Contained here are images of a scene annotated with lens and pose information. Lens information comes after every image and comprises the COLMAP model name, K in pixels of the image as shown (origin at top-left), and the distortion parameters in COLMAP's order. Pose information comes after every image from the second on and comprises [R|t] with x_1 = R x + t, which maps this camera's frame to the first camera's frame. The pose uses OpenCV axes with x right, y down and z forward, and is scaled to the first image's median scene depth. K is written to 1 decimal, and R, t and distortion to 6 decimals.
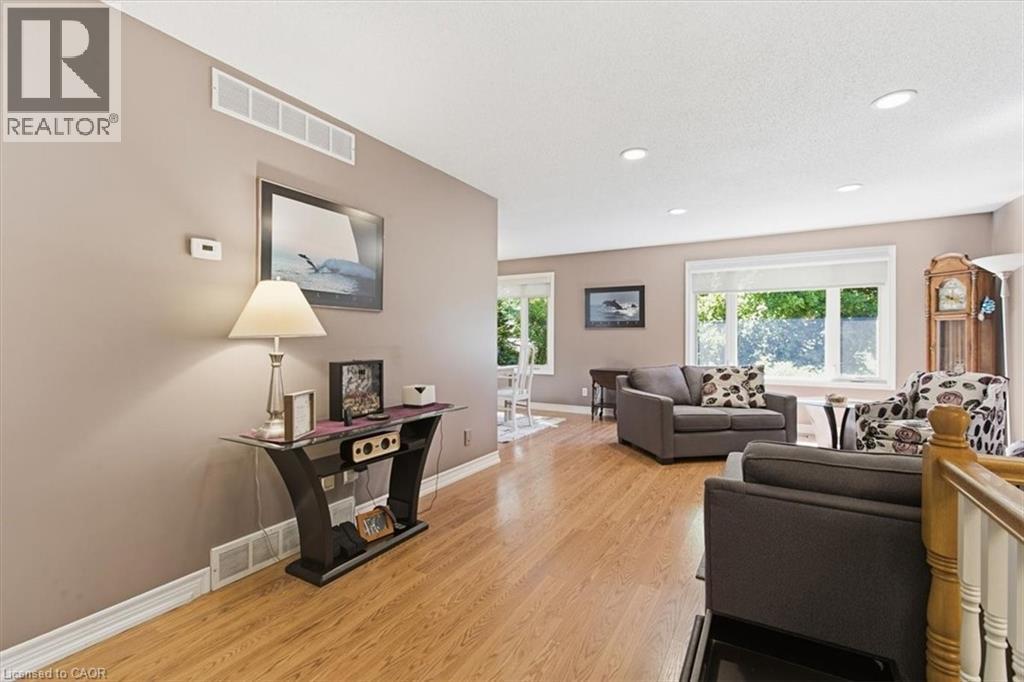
lens RADIAL K [[451.3, 0, 512.0], [0, 451.3, 341.0], [0, 0, 1]] dist [-0.000008, -0.000010]
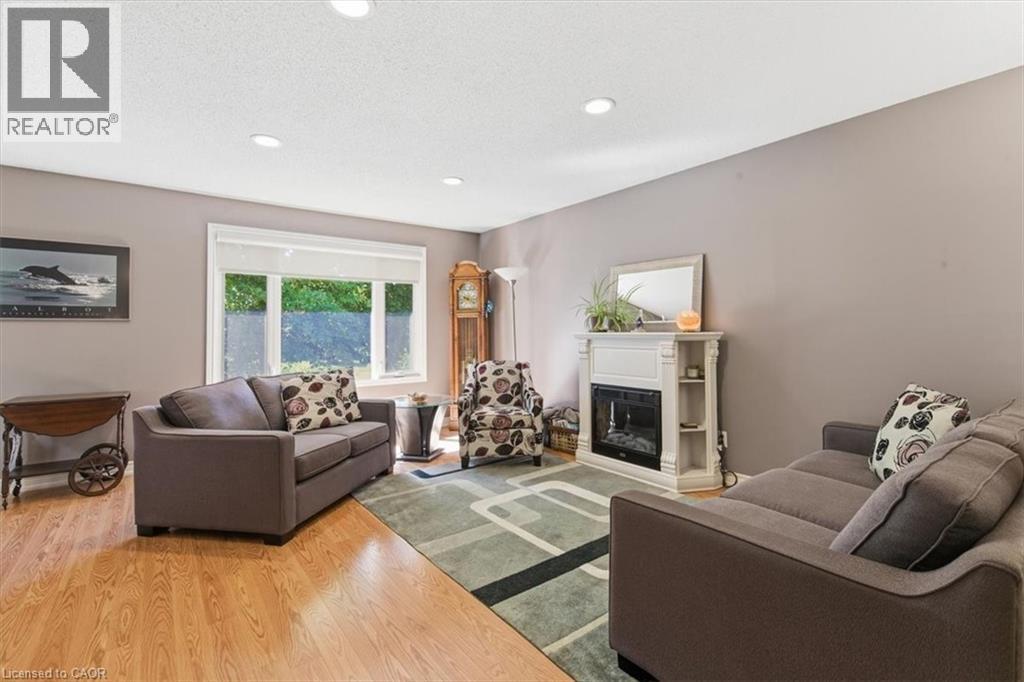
lens RADIAL K [[472.4, 0, 512.1], [0, 472.4, 319.5], [0, 0, 1]] dist [0.015996, 0.000283]
pose [[0.383303, 0.018337, 0.923441, -0.125983], [0.016450, 0.999509, -0.026676, -0.005517], [-0.923476, 0.025415, 0.382813, 0.409638]]
